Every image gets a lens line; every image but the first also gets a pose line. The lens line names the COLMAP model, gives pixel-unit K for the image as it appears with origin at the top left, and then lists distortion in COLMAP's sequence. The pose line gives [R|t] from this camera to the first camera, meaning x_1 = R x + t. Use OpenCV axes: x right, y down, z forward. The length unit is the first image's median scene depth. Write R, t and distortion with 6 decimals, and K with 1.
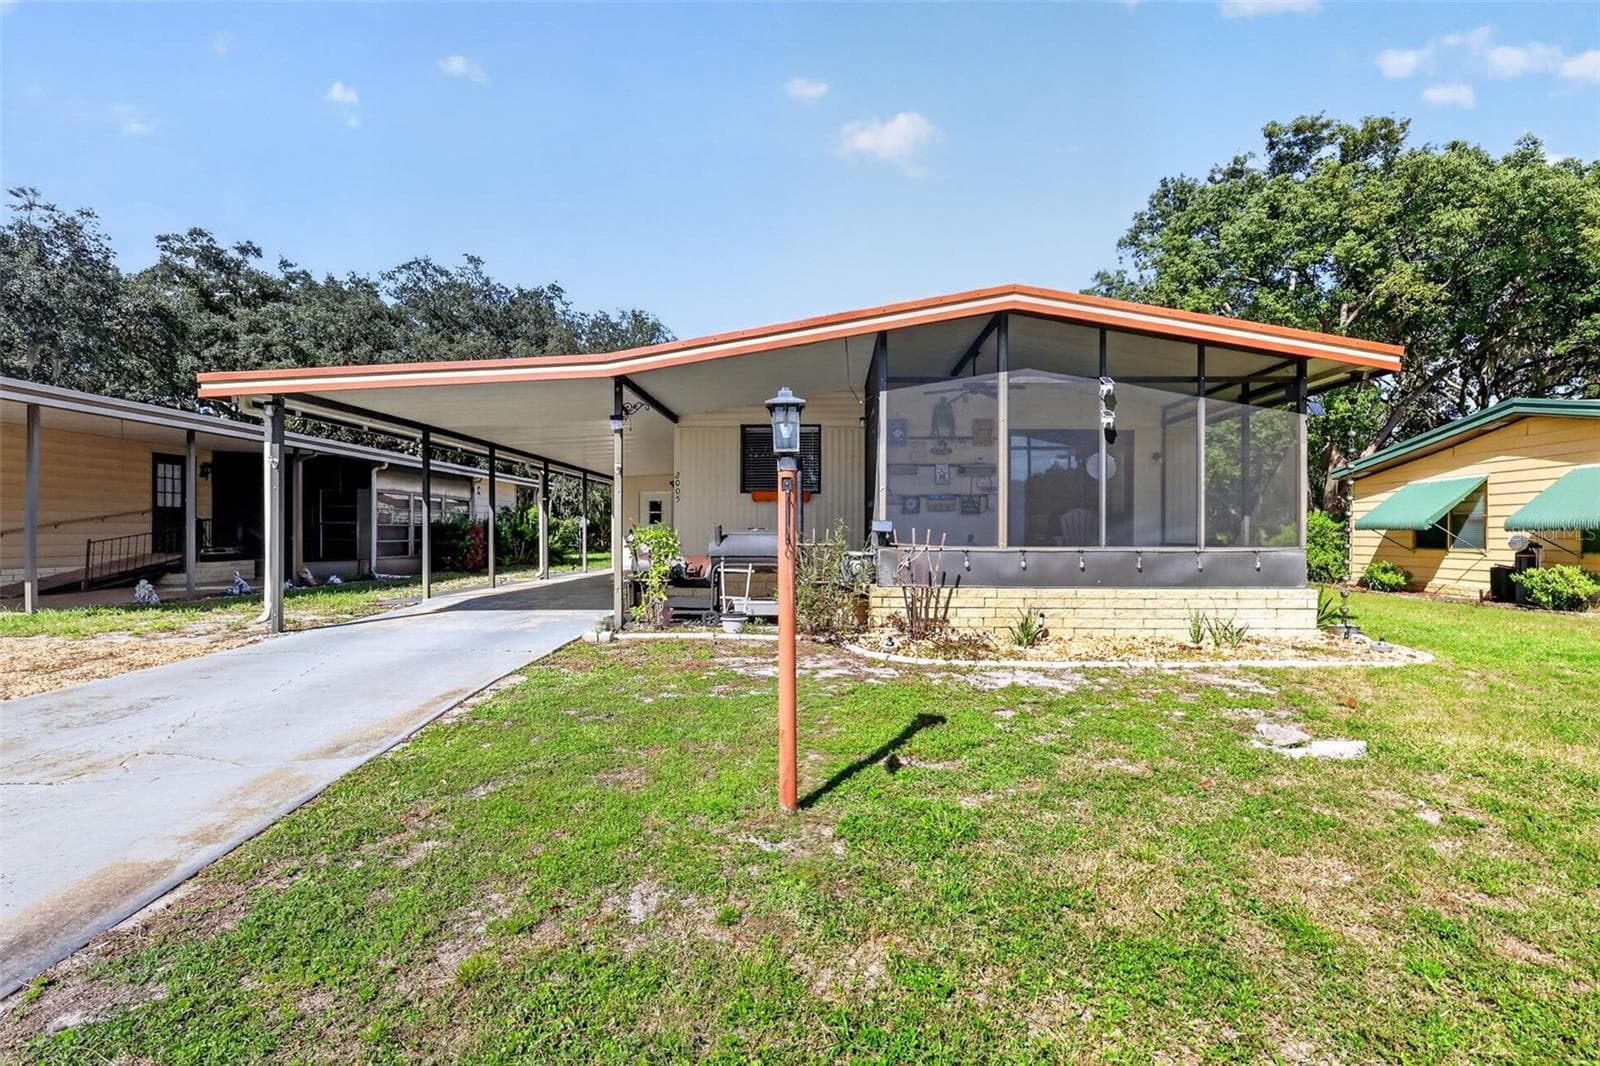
lens RADIAL K [[688.1, 0, 800.6], [0, 688.1, 534.6], [0, 0, 1]] dist [0.003807, 0.000437]
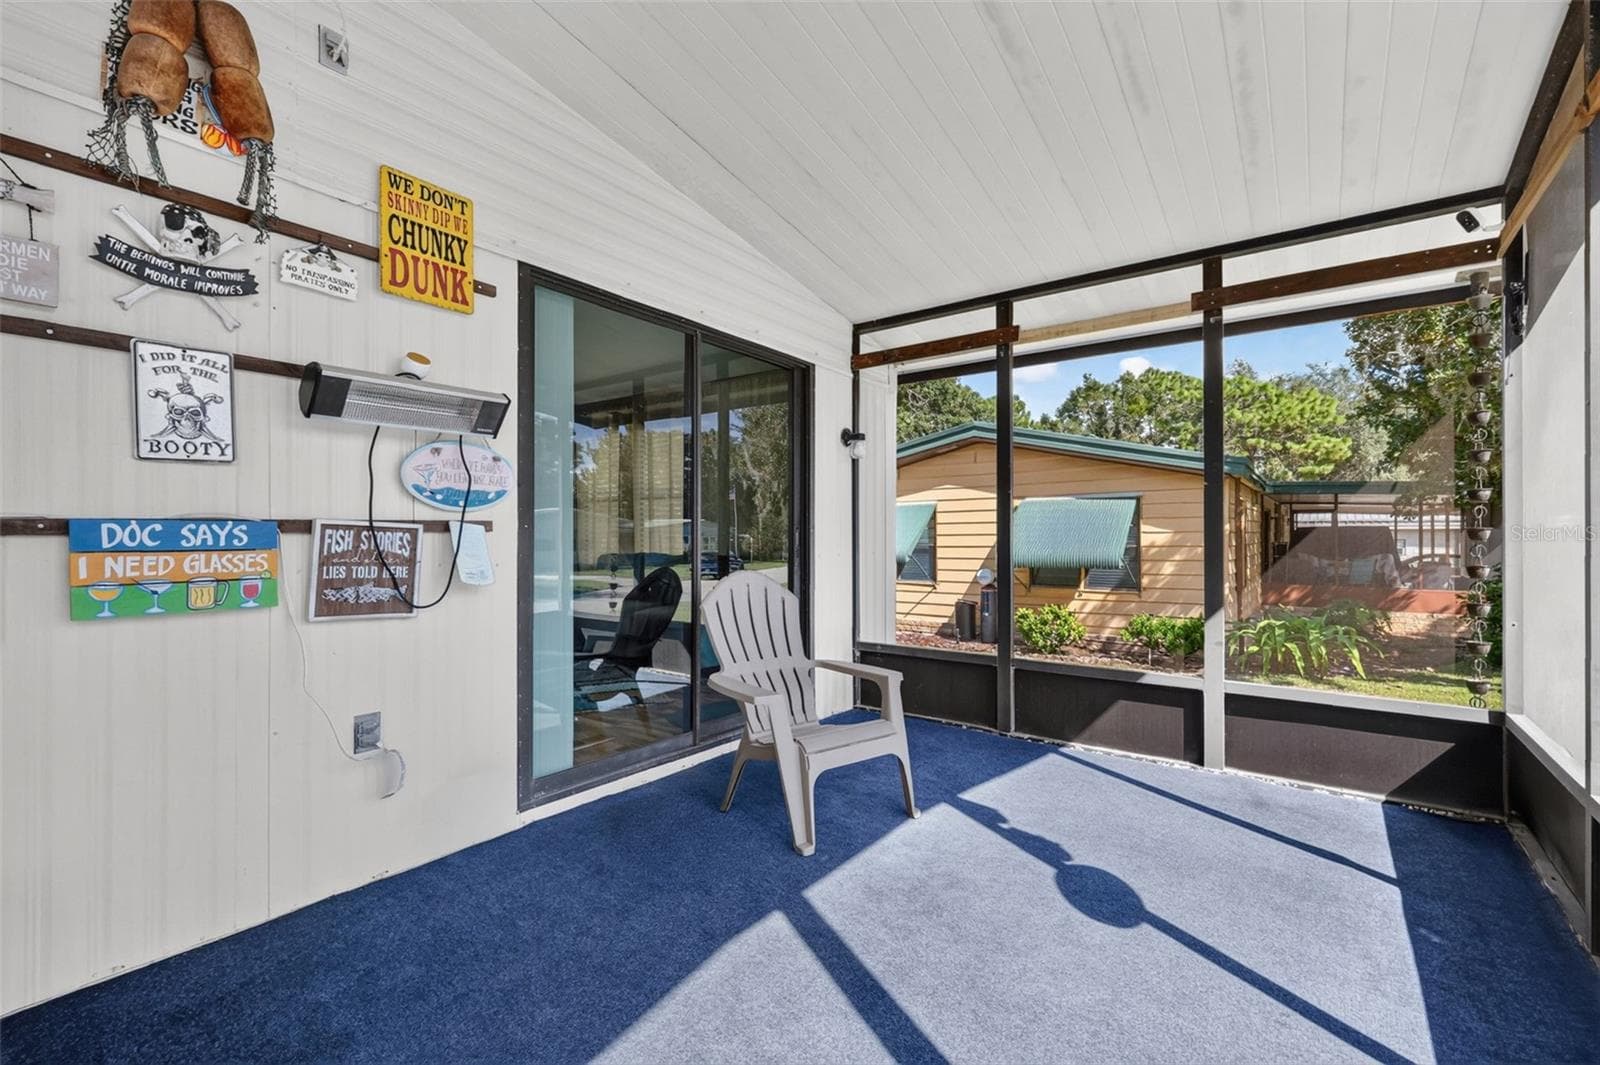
lens RADIAL K [[688.1, 0, 801.4], [0, 688.1, 536.4], [0, 0, 1]] dist [0.003807, 0.000437]
pose [[0.562378, -0.005725, 0.826860, 0.147880], [0.005776, 0.999979, 0.002996, -0.053194], [-0.826860, 0.003091, 0.562399, 0.771870]]
